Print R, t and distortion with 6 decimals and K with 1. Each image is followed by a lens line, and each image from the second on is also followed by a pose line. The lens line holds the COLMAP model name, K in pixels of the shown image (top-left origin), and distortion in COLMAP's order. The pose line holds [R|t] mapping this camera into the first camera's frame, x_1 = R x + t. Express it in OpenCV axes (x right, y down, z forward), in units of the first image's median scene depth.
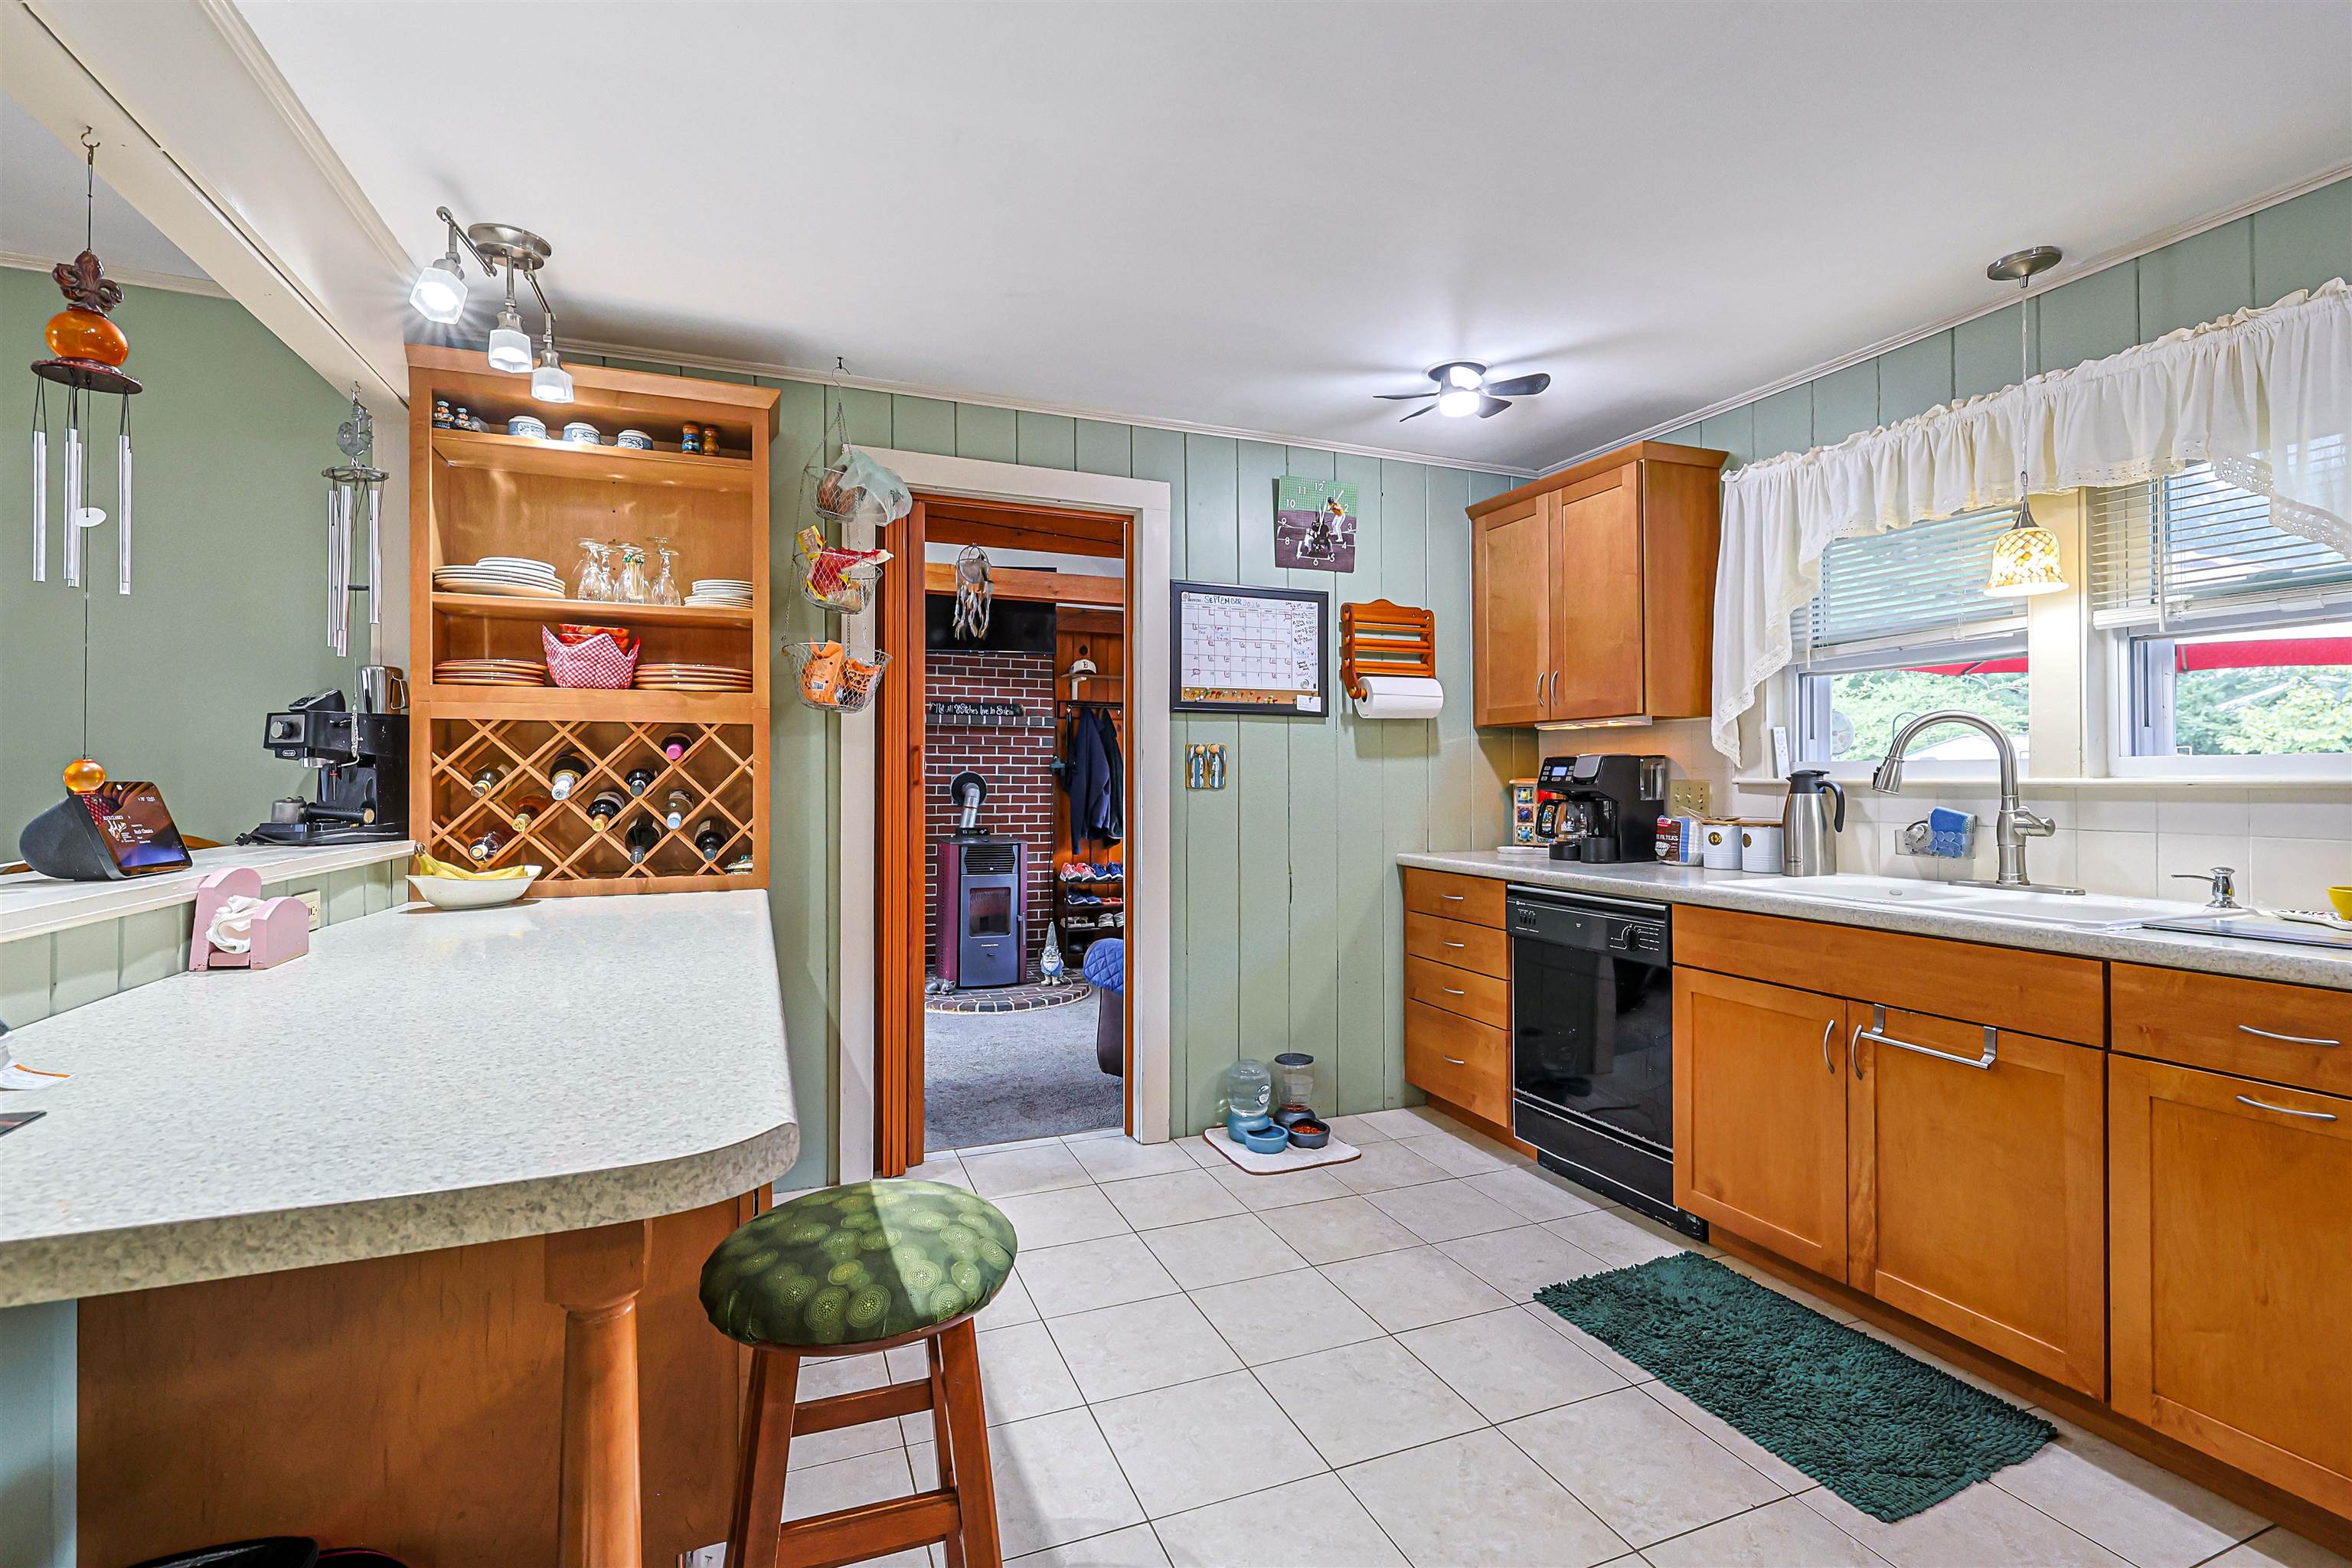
lens RADIAL K [[1048.3, 0, 1163.7], [0, 1048.3, 775.9], [0, 0, 1]] dist [-0.000393, -0.000131]
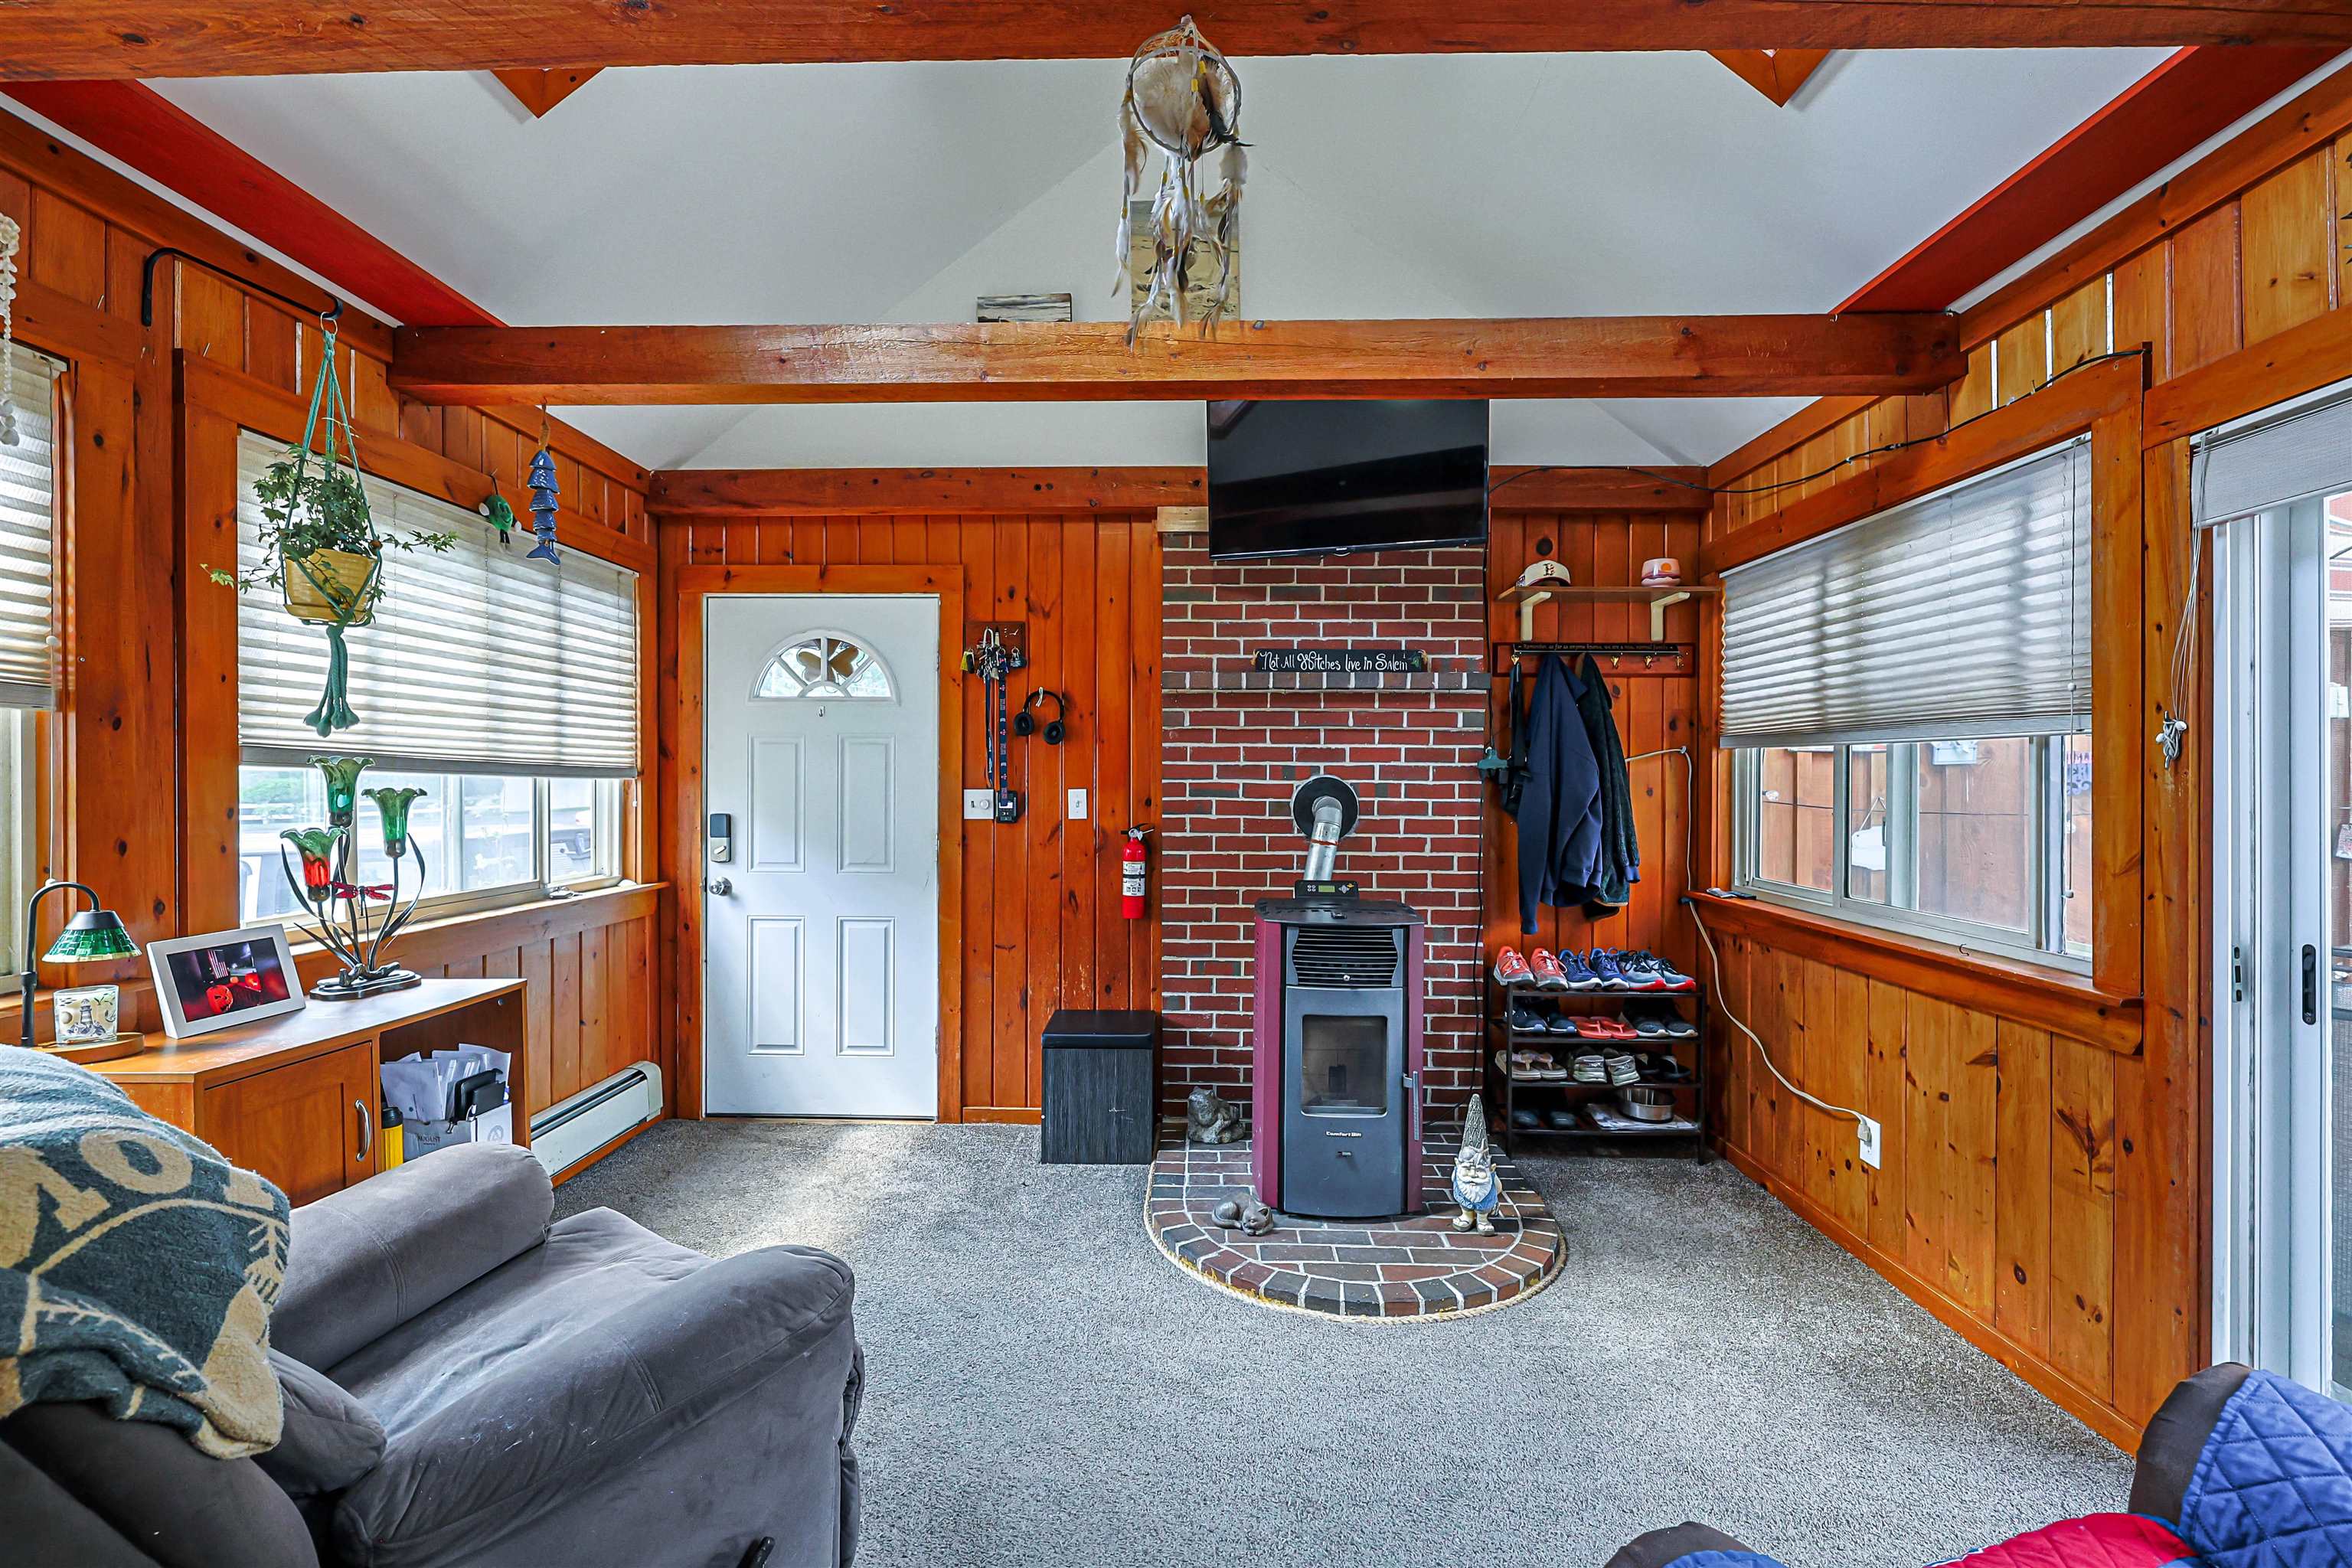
lens RADIAL K [[1048.3, 0, 1185.2], [0, 1048.3, 789.5], [0, 0, 1]] dist [-0.000393, -0.000131]
pose [[0.923049, 0.003865, -0.384662, -0.041372], [0.000516, 0.999936, 0.011284, -0.003112], [0.384681, -0.010614, 0.922988, 0.460062]]
